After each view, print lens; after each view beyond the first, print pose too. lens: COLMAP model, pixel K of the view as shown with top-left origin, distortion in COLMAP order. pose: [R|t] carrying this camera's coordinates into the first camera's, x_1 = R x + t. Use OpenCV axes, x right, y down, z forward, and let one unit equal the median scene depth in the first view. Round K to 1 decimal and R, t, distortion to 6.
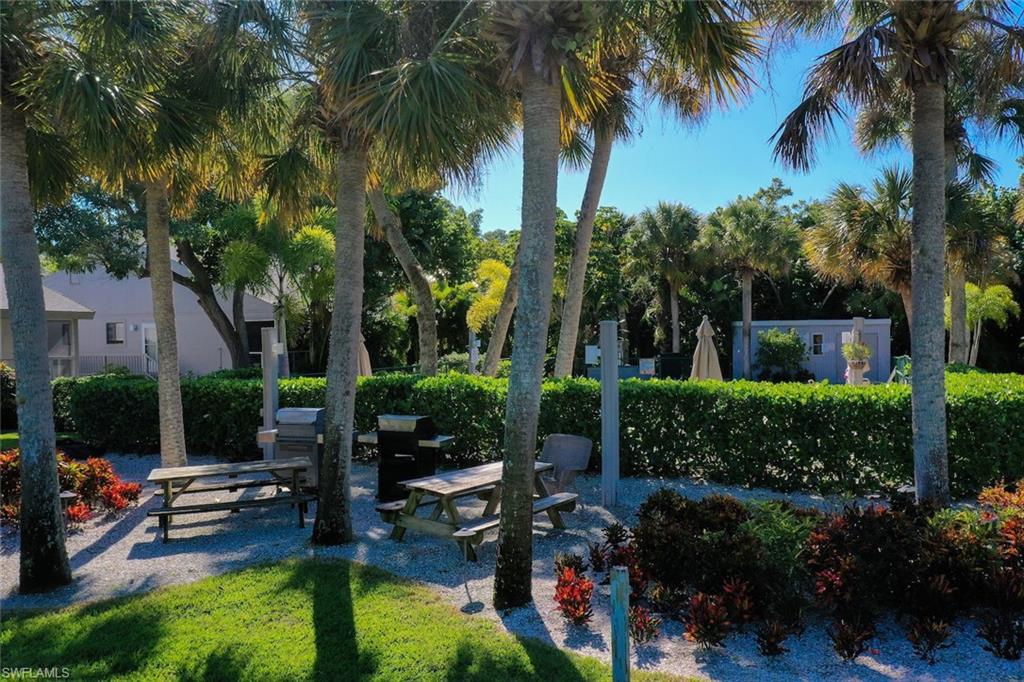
lens RADIAL K [[822.2, 0, 509.4], [0, 822.2, 342.7], [0, 0, 1]] dist [0.014317, -0.004309]
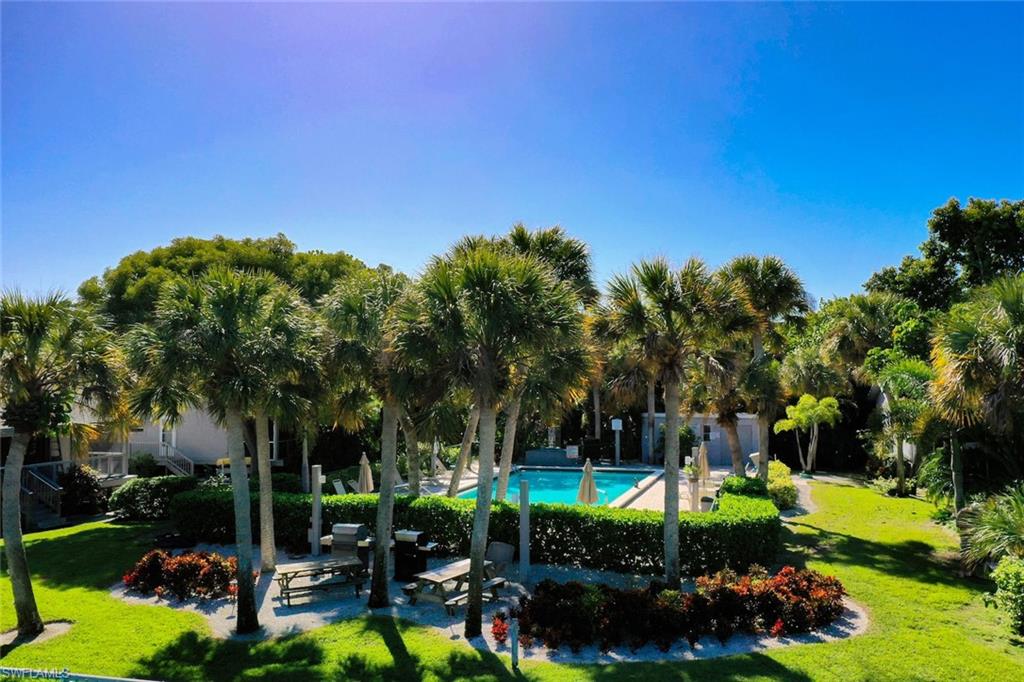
lens RADIAL K [[822.2, 0, 514.5], [0, 822.2, 339.4], [0, 0, 1]] dist [0.014317, -0.004309]
pose [[0.997558, 0.011267, 0.068928, -0.038559], [-0.007460, 0.998445, -0.055251, -0.300133], [-0.069443, 0.054602, 0.996091, -1.060557]]
